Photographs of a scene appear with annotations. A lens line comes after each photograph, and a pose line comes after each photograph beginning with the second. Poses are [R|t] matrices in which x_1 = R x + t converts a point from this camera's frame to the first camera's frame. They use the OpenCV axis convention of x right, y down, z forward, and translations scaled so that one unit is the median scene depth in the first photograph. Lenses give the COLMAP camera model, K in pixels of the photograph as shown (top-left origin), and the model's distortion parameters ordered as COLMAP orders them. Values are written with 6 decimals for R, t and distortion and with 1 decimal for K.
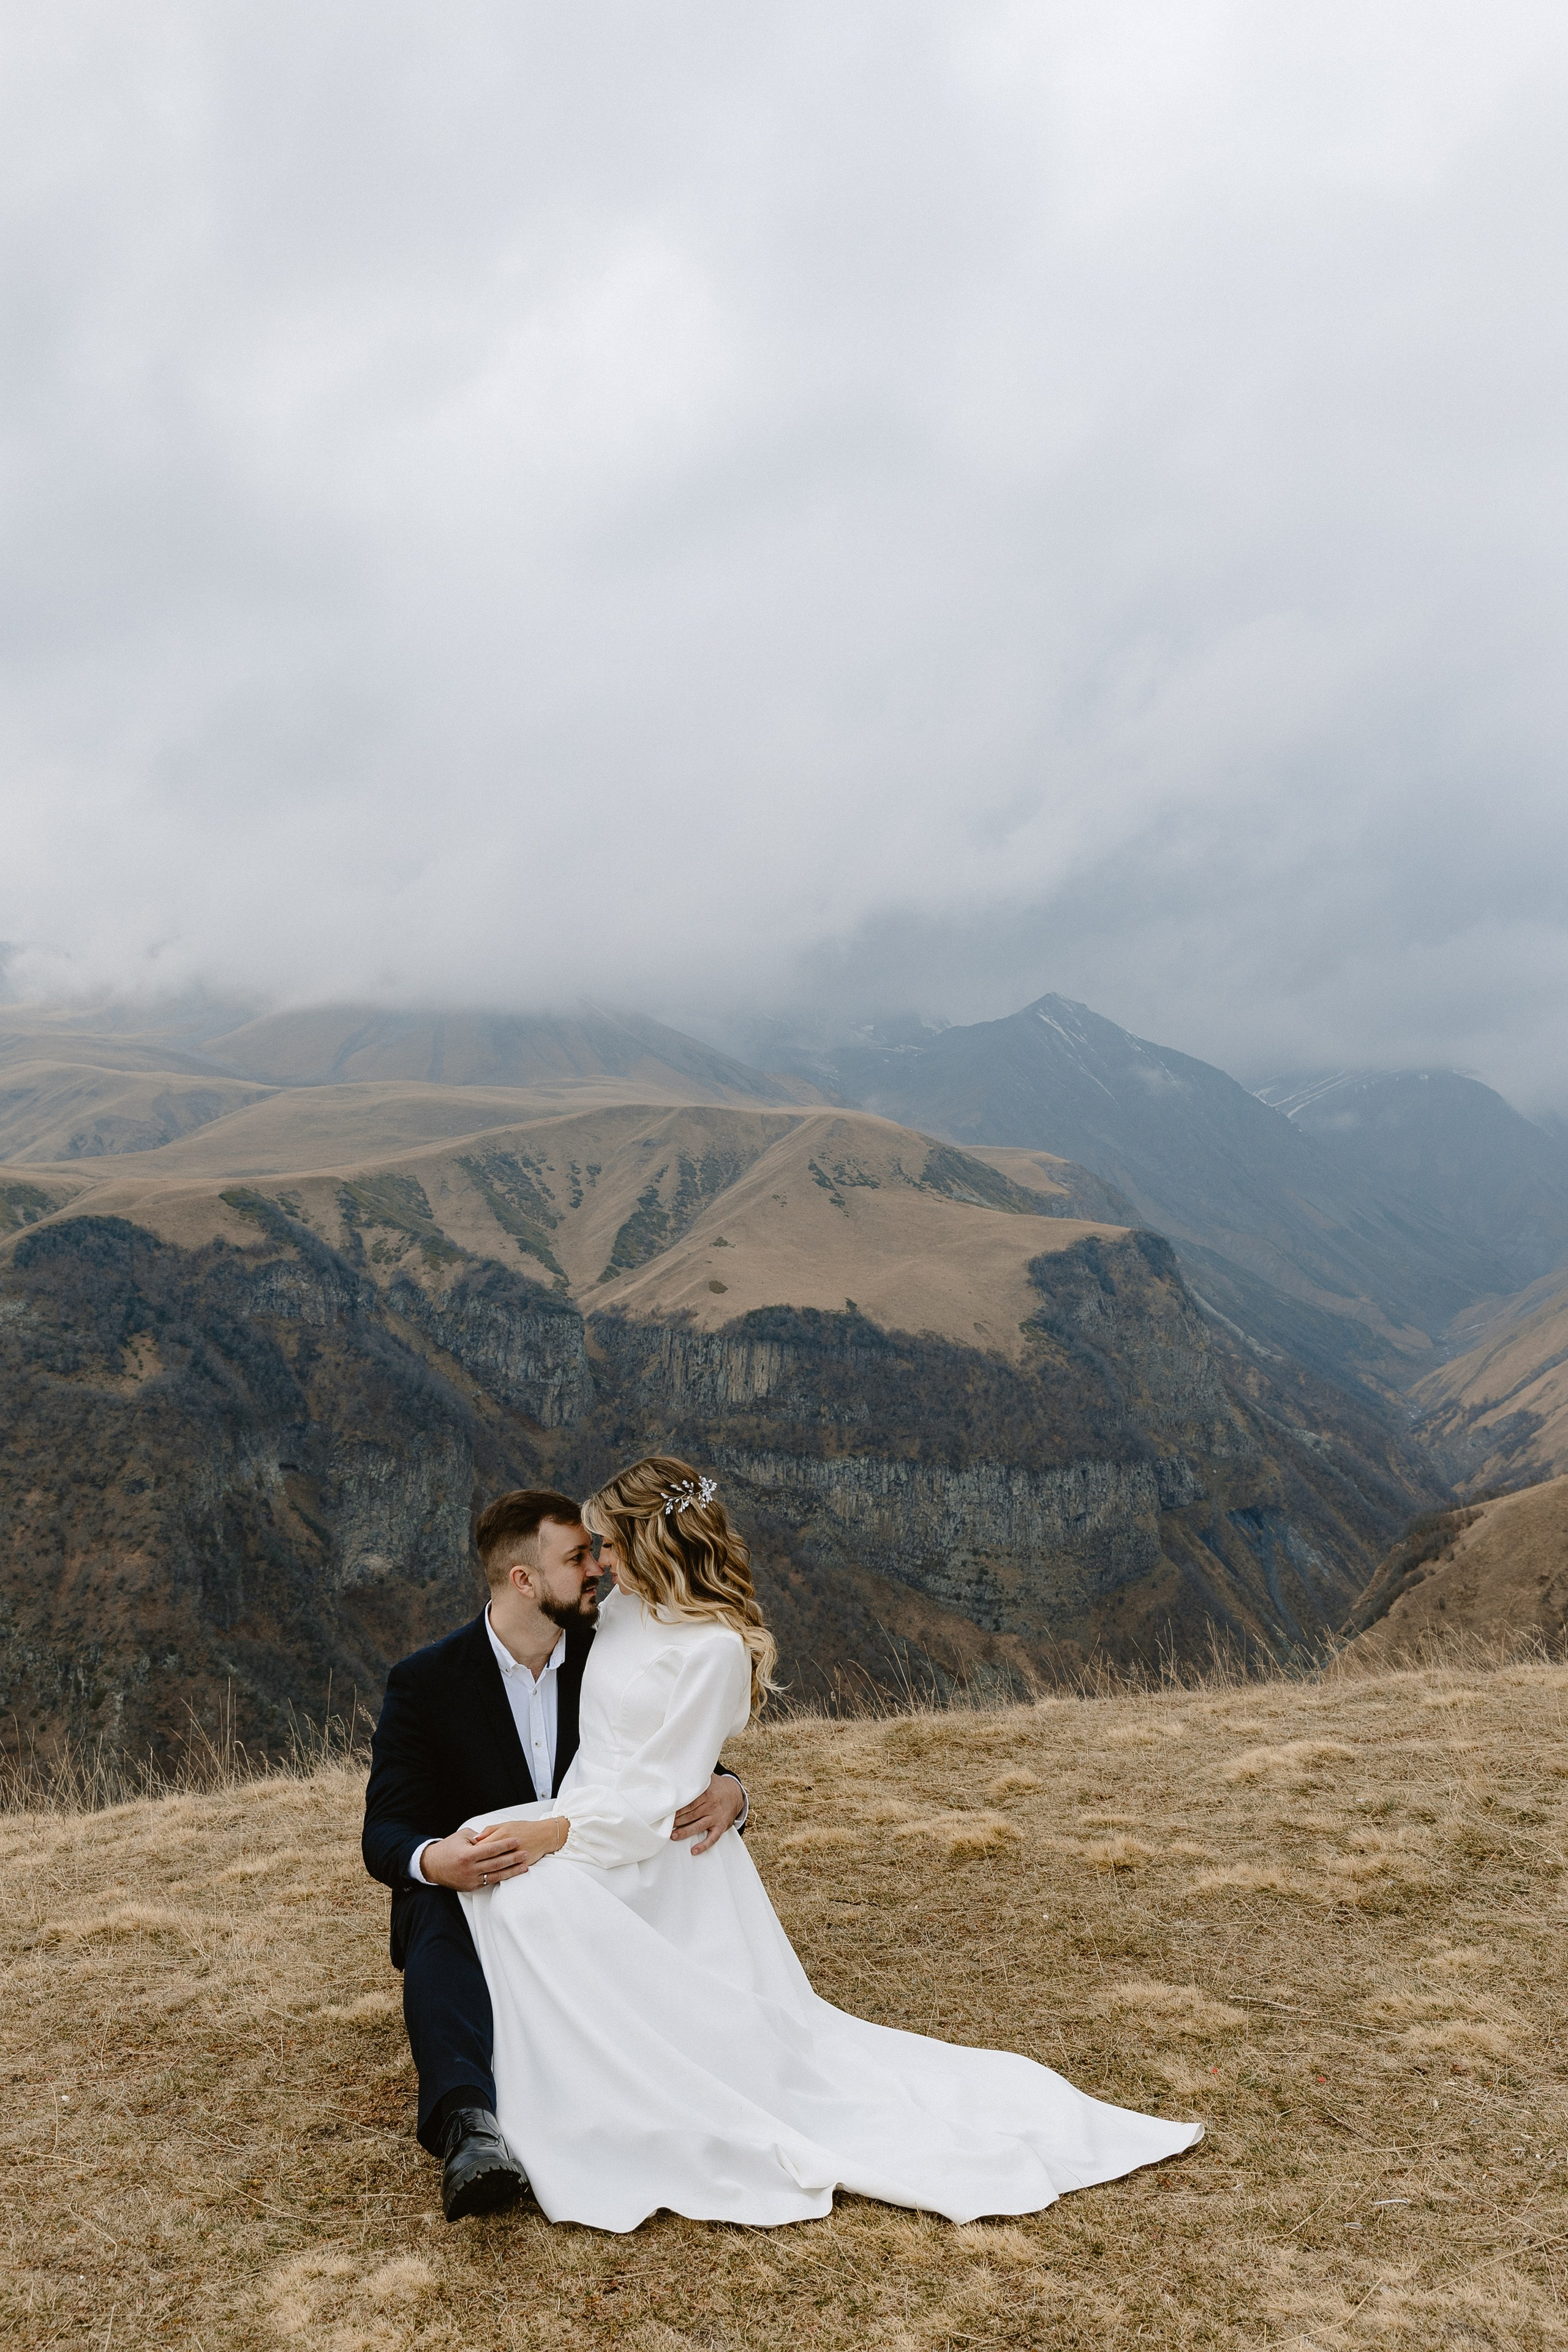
lens RADIAL K [[2037.1, 0, 784.0], [0, 2037.1, 1176.0], [0, 0, 1]] dist [0.015048, -0.004526]
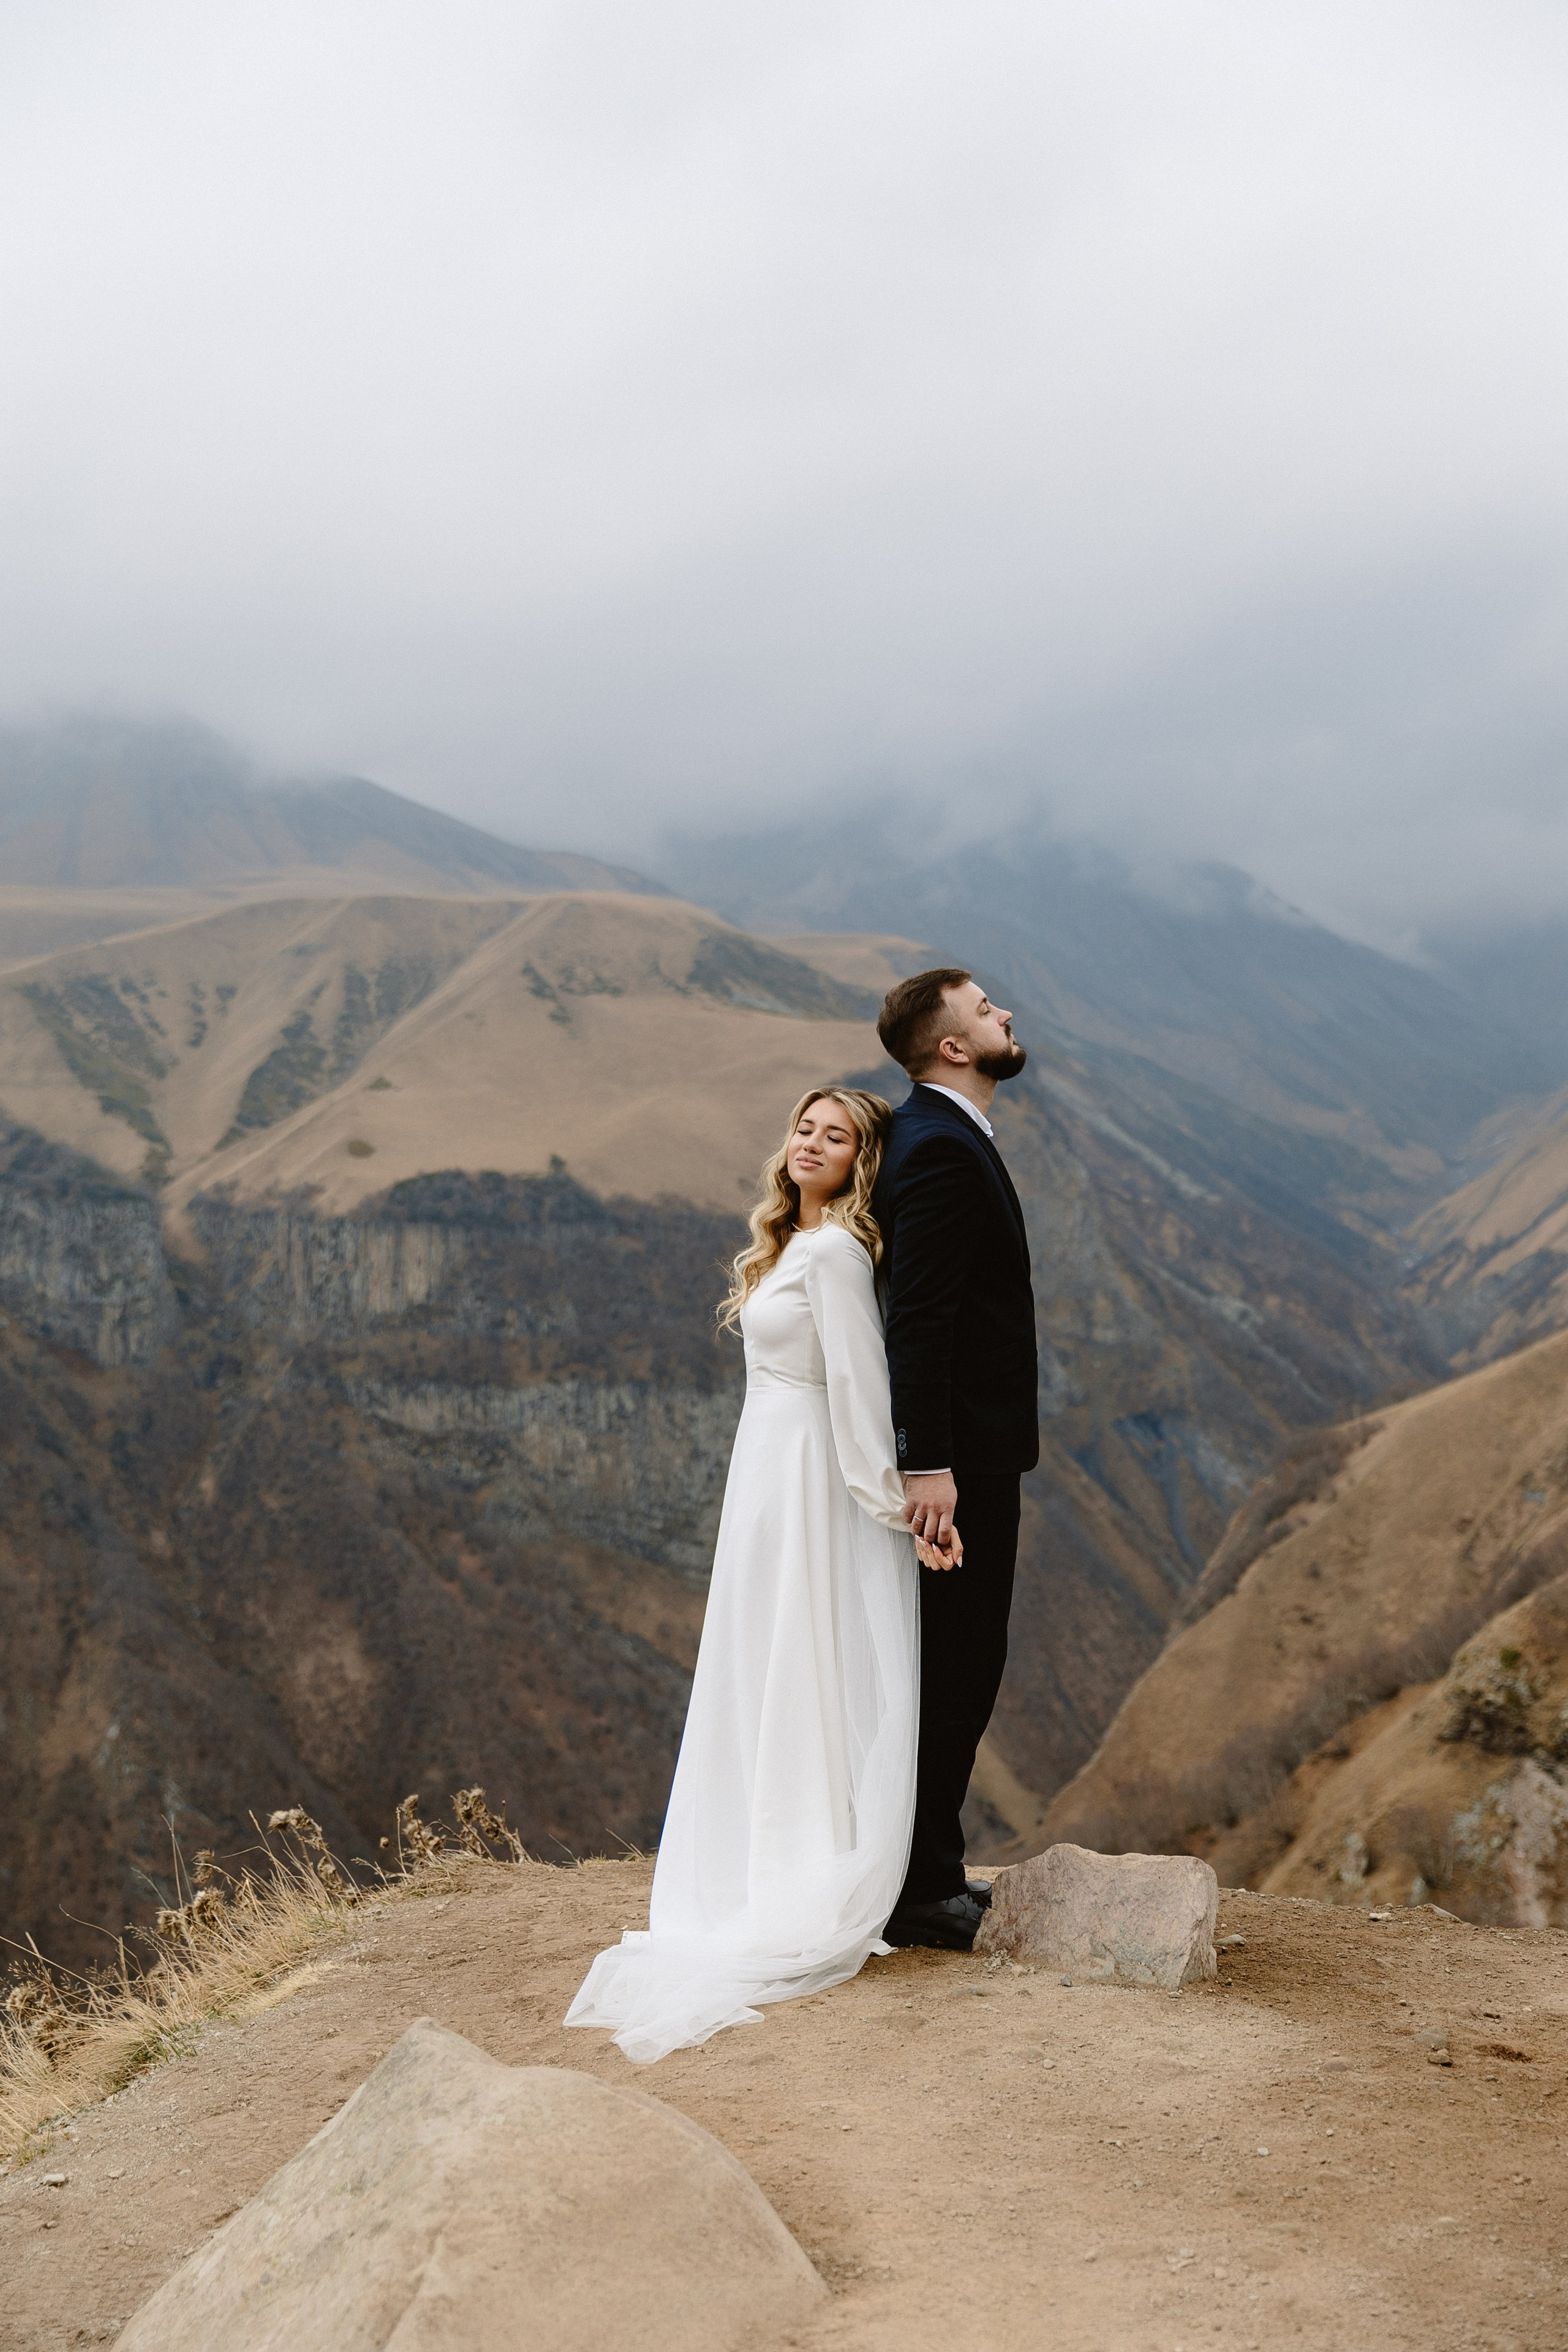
lens RADIAL K [[2635.5, 0, 791.5], [0, 2635.5, 1180.2], [0, 0, 1]] dist [0.020347, -0.031656]
pose [[0.996867, -0.058550, 0.053184, 0.061379], [0.054616, 0.995862, 0.072633, 0.007757], [-0.057216, -0.069501, 0.995940, 0.092700]]
